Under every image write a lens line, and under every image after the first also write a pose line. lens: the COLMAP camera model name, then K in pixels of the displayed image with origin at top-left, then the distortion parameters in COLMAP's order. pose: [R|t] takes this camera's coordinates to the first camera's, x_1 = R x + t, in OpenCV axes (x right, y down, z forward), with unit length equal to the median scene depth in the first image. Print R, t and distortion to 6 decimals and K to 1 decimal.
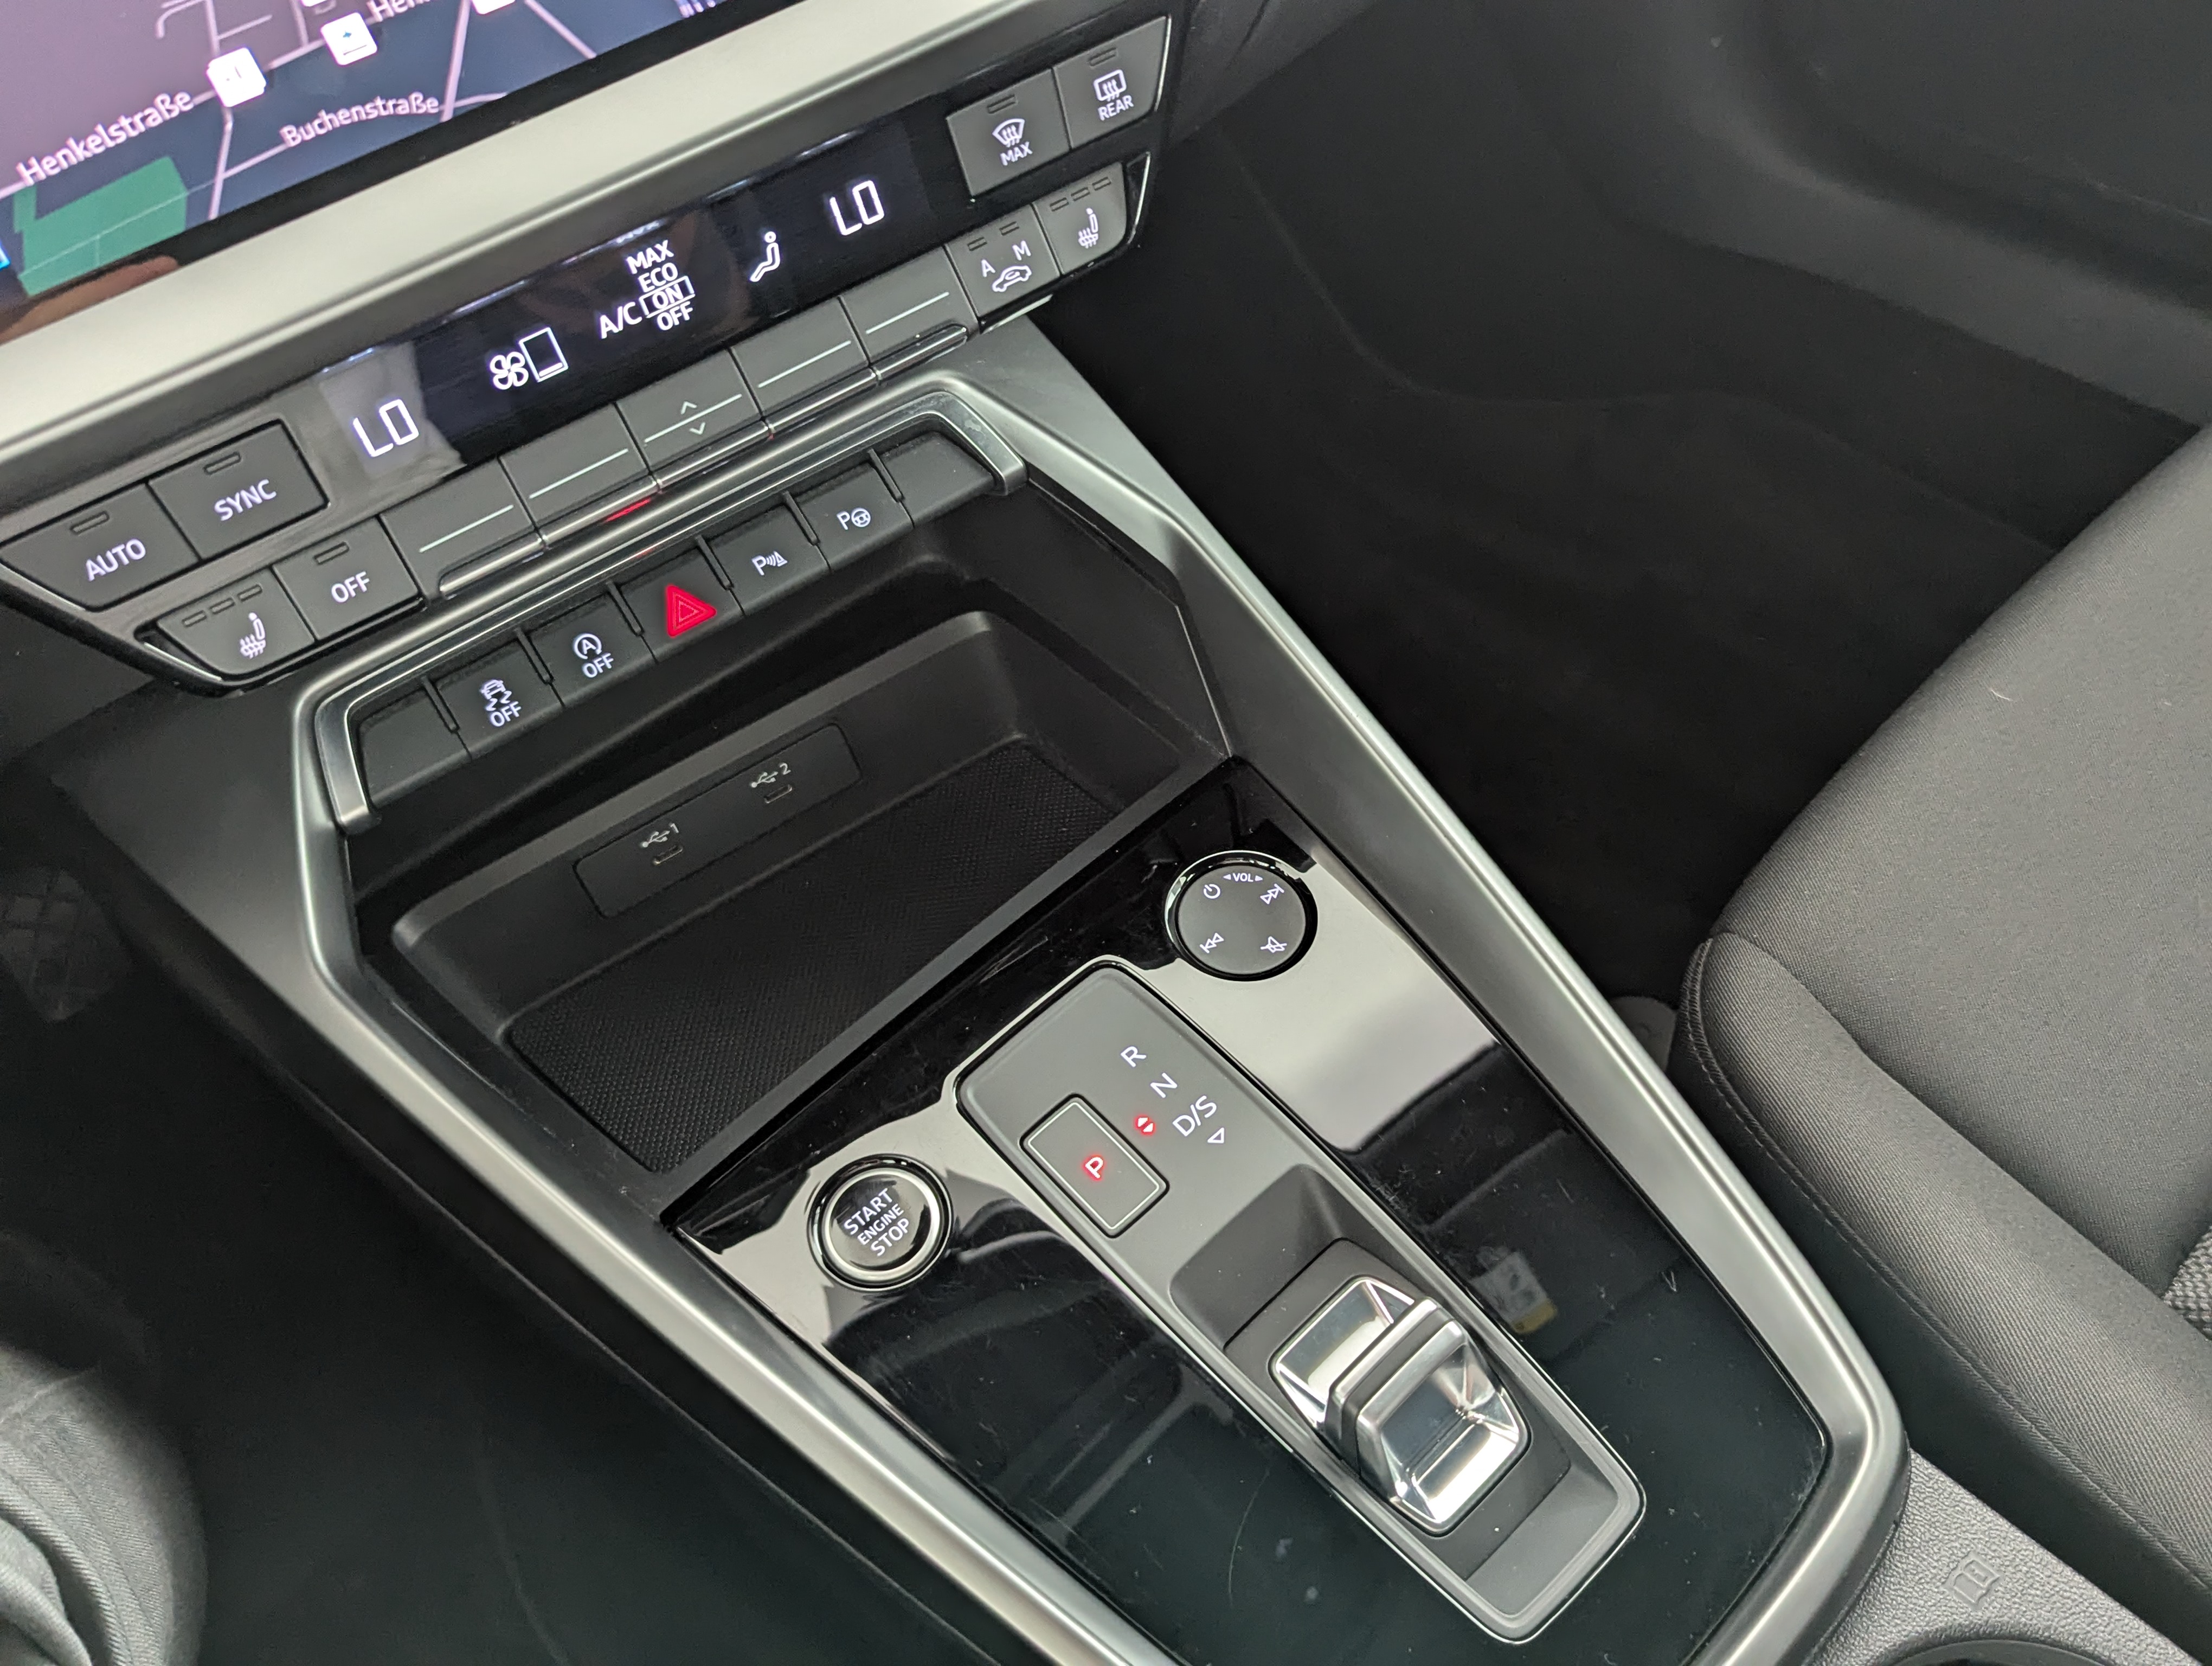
lens RADIAL K [[2152.2, 0, 1121.2], [0, 2152.2, 842.9], [0, 0, 1]] dist [0.028411, 0.000000]
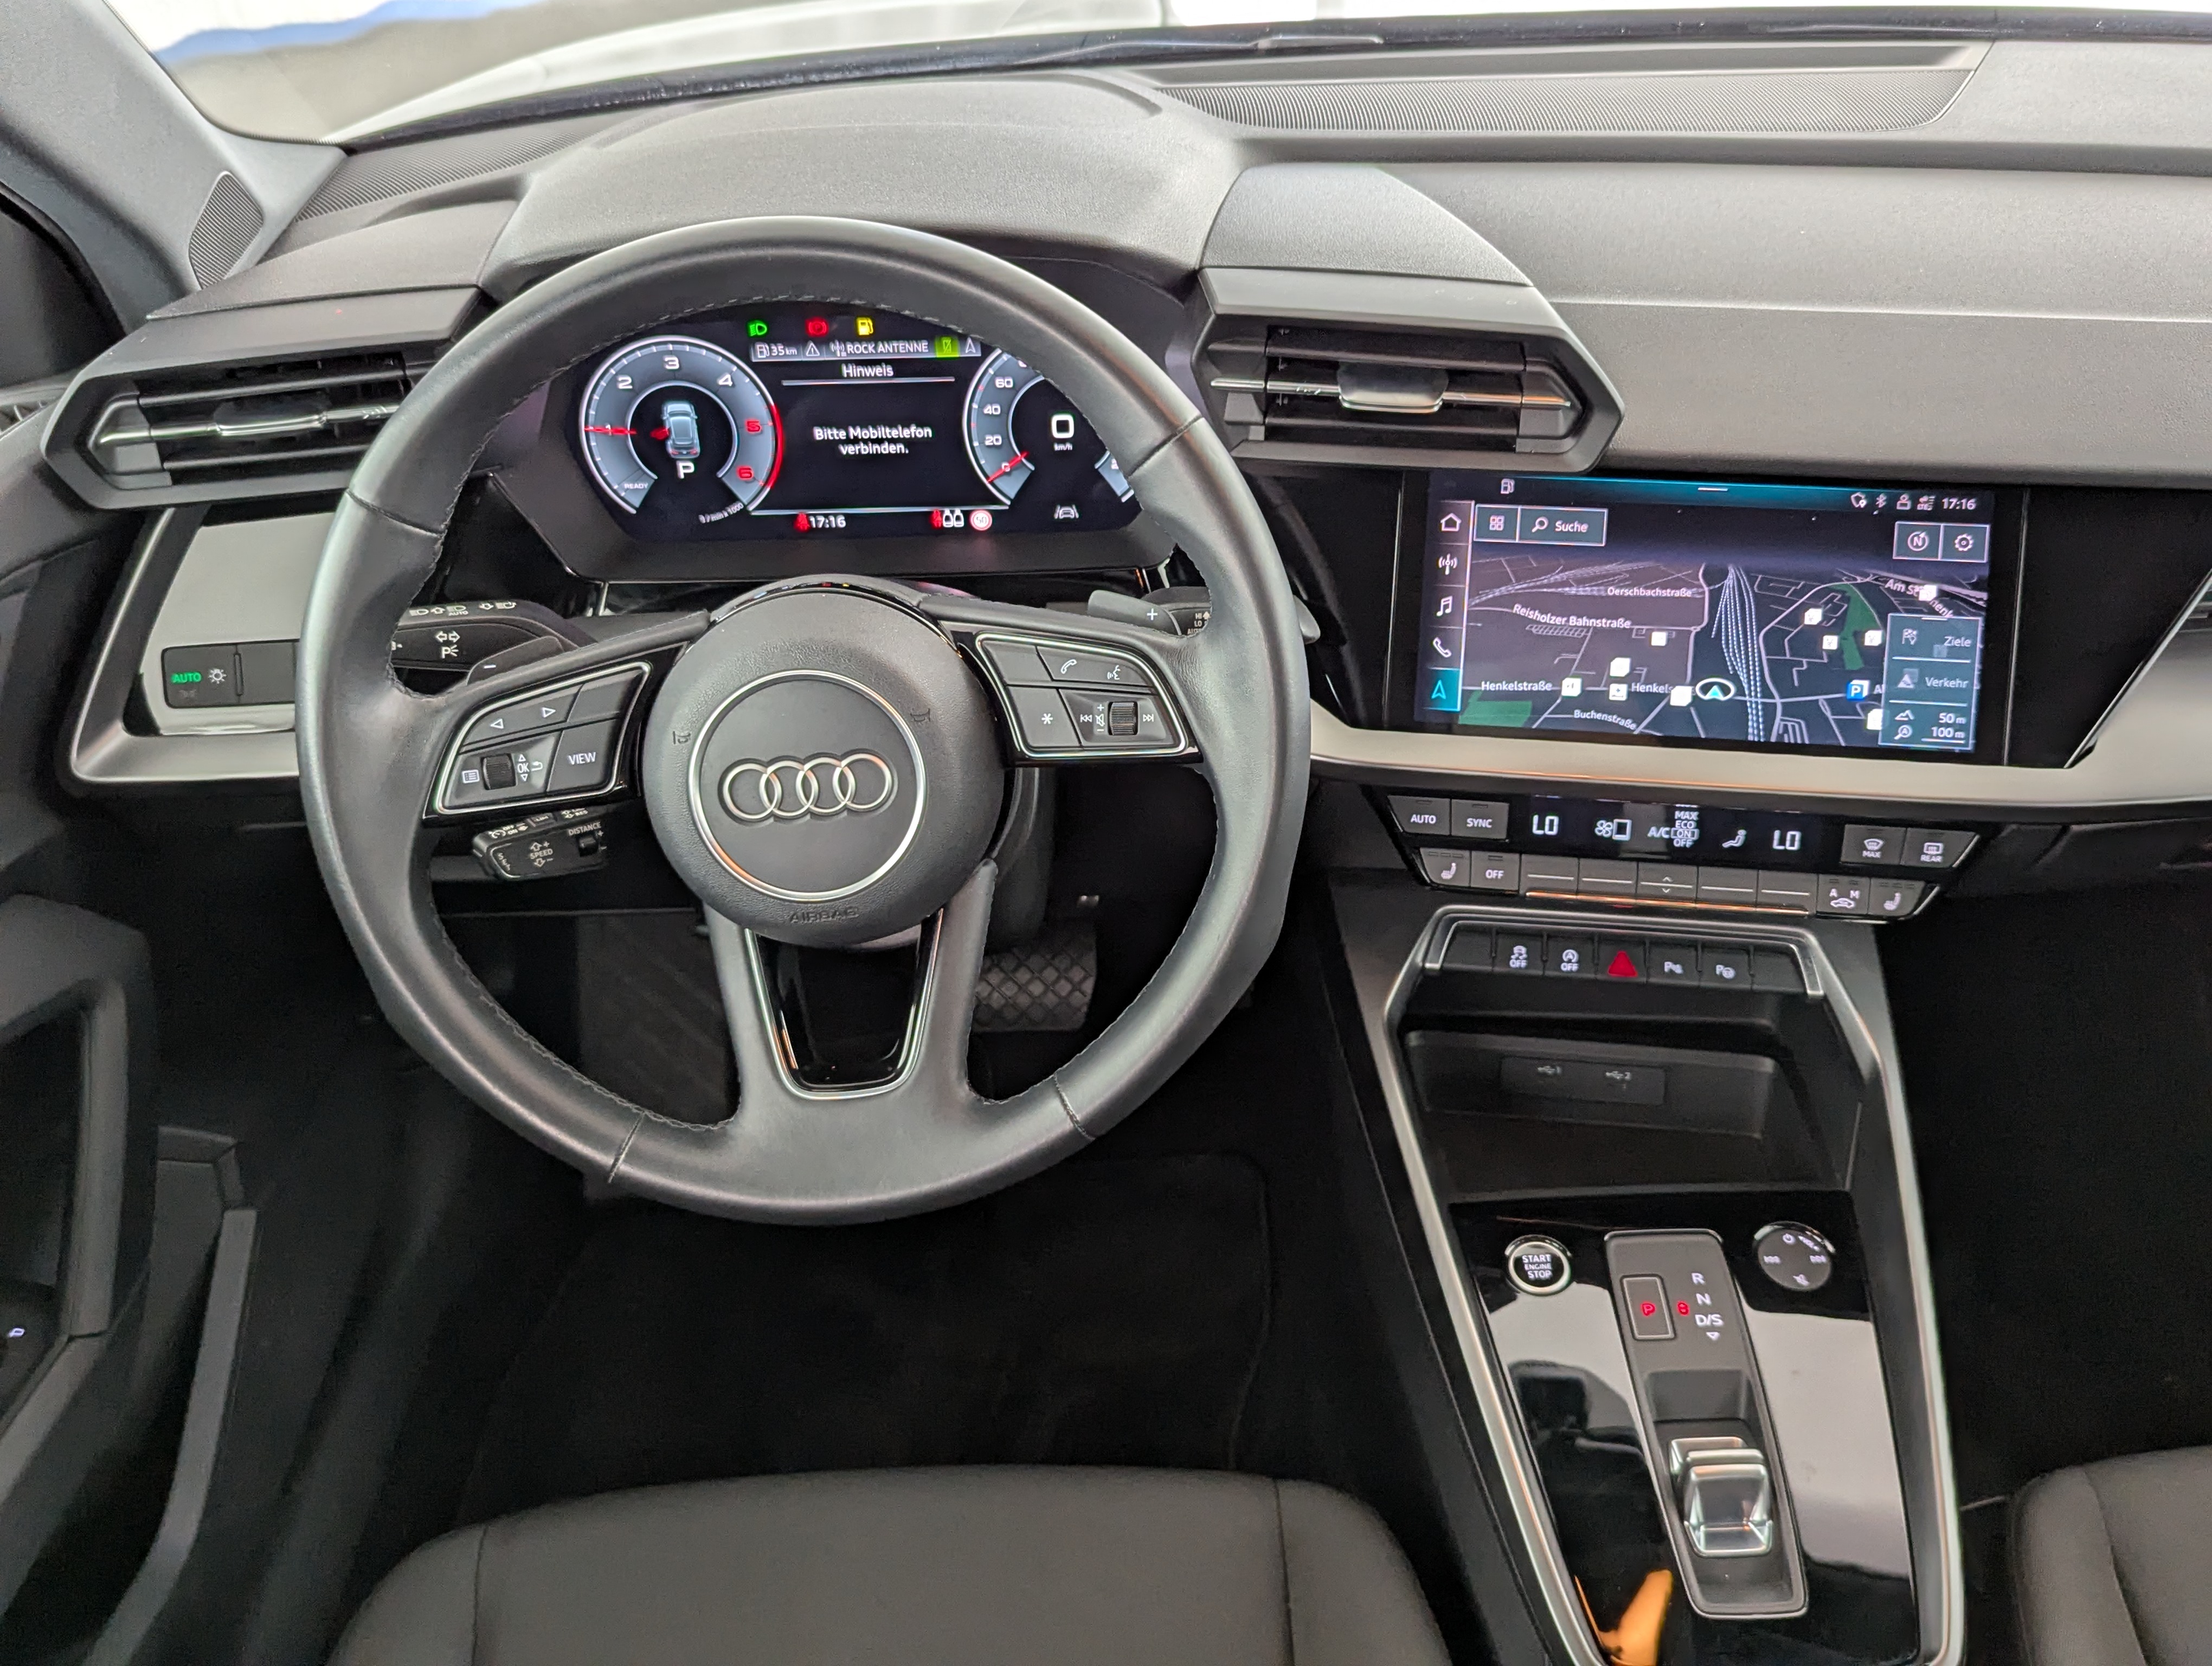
lens RADIAL K [[2152.2, 0, 1116.8], [0, 2152.2, 849.7], [0, 0, 1]] dist [0.028411, 0.000000]
pose [[0.754301, 0.471692, -0.456658, 0.338524], [-0.551684, 0.832469, -0.051387, 0.180306], [0.355915, 0.290692, 0.888157, -1.073693]]
